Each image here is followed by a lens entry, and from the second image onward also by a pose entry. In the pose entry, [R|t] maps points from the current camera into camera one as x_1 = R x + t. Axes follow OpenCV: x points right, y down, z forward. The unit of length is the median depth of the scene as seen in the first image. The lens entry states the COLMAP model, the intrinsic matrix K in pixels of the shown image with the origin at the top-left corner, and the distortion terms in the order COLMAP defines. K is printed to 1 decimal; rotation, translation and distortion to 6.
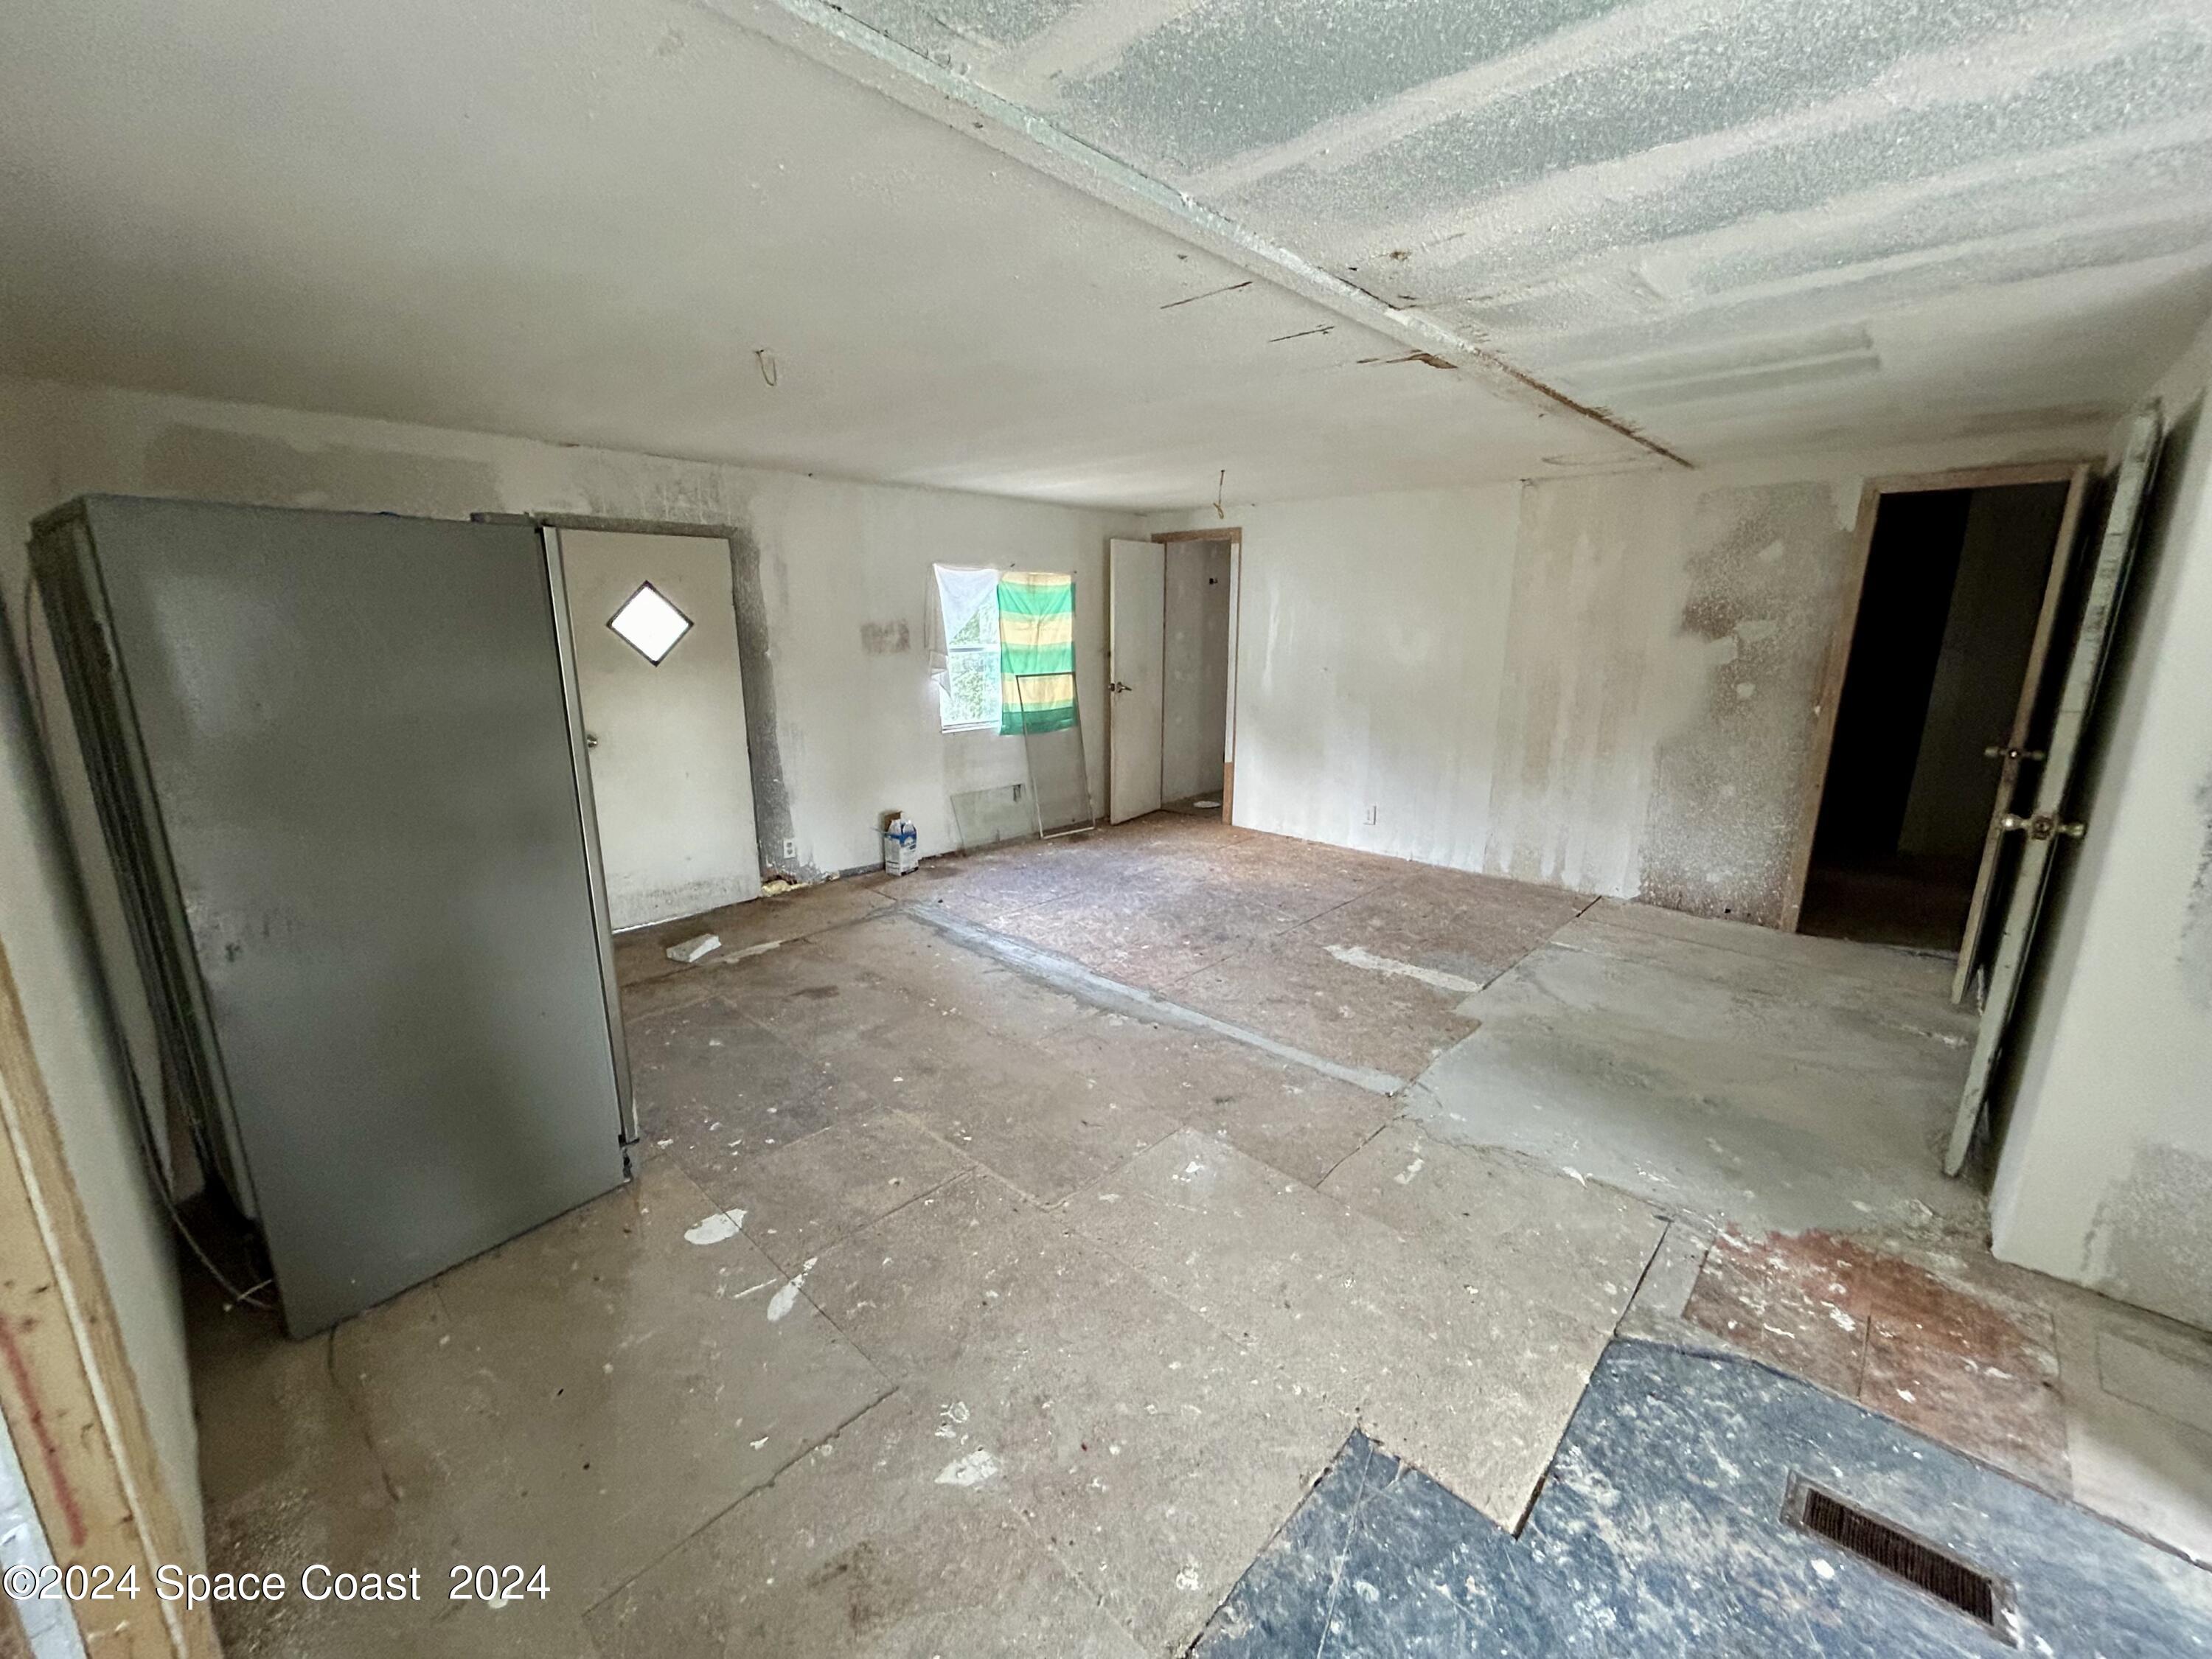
lens RADIAL K [[888.6, 0, 1106.9], [0, 888.6, 825.9], [0, 0, 1]] dist [-0.001410, 0.000697]
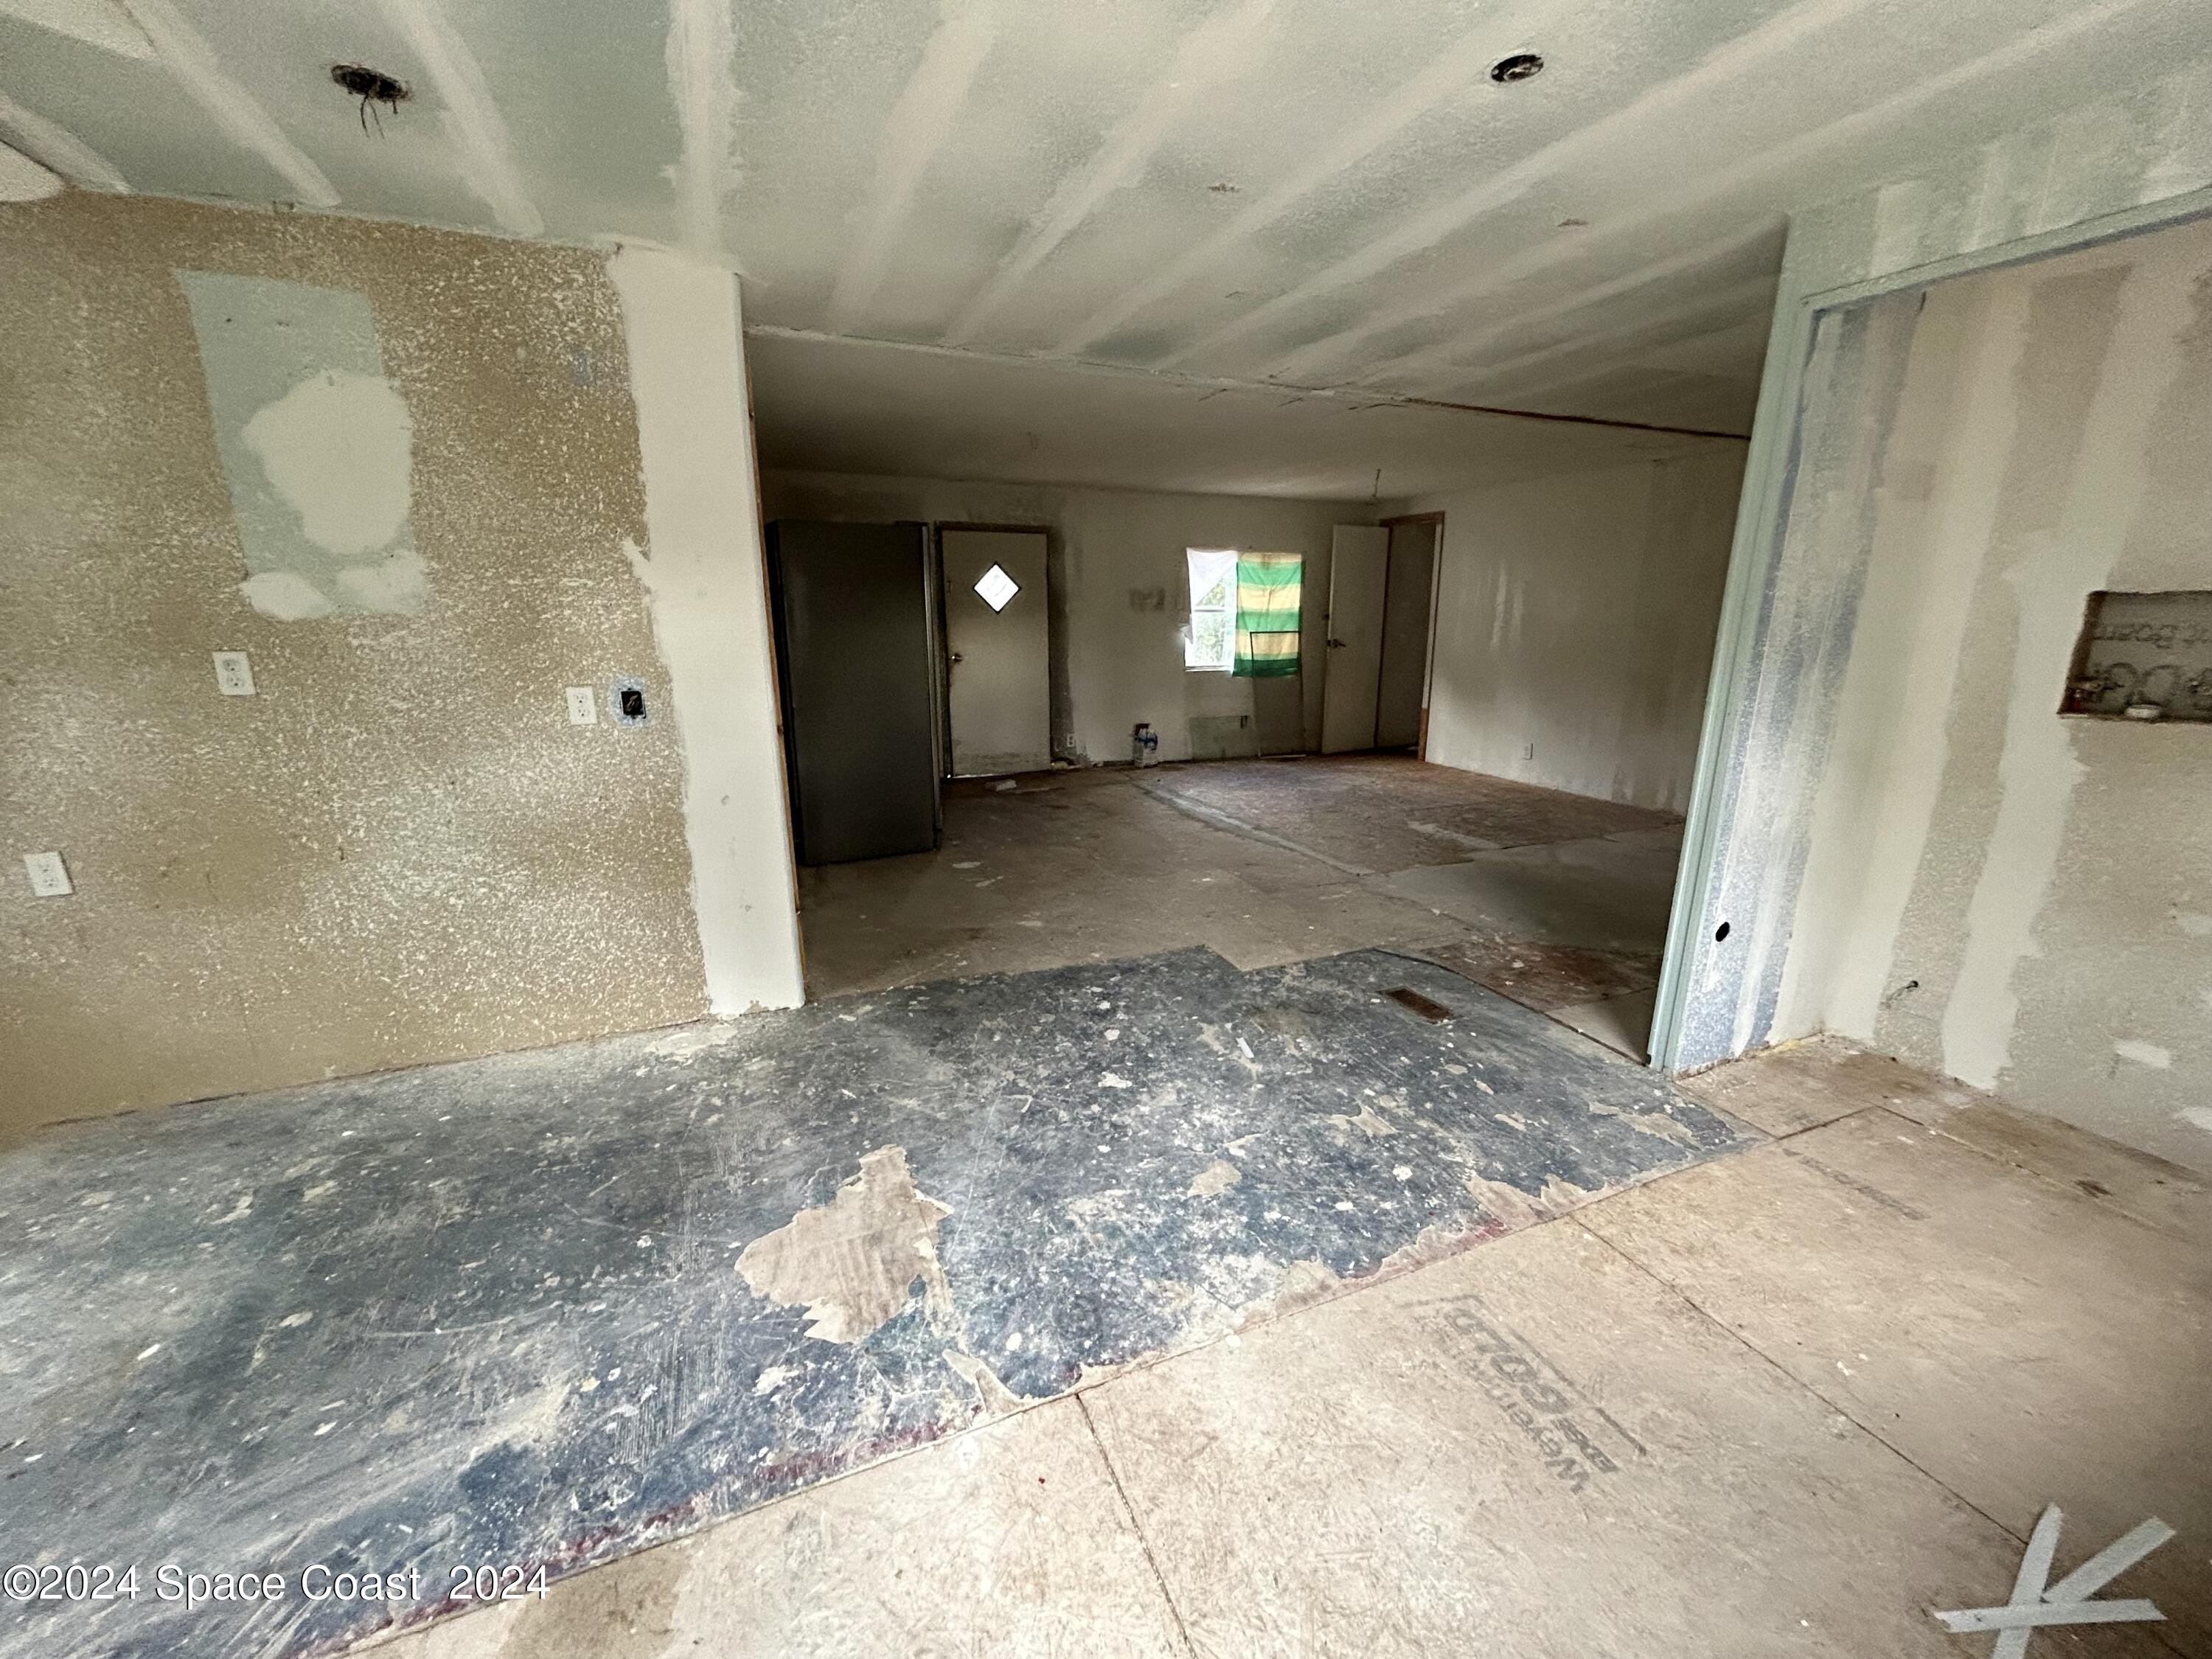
lens RADIAL K [[888.6, 0, 1112.1], [0, 888.6, 827.9], [0, 0, 1]] dist [-0.001410, 0.000697]
pose [[0.917209, 0.092689, -0.387474, 0.297090], [-0.090691, 0.995602, 0.023482, 0.128828], [0.387946, 0.013602, 0.921582, -0.346351]]
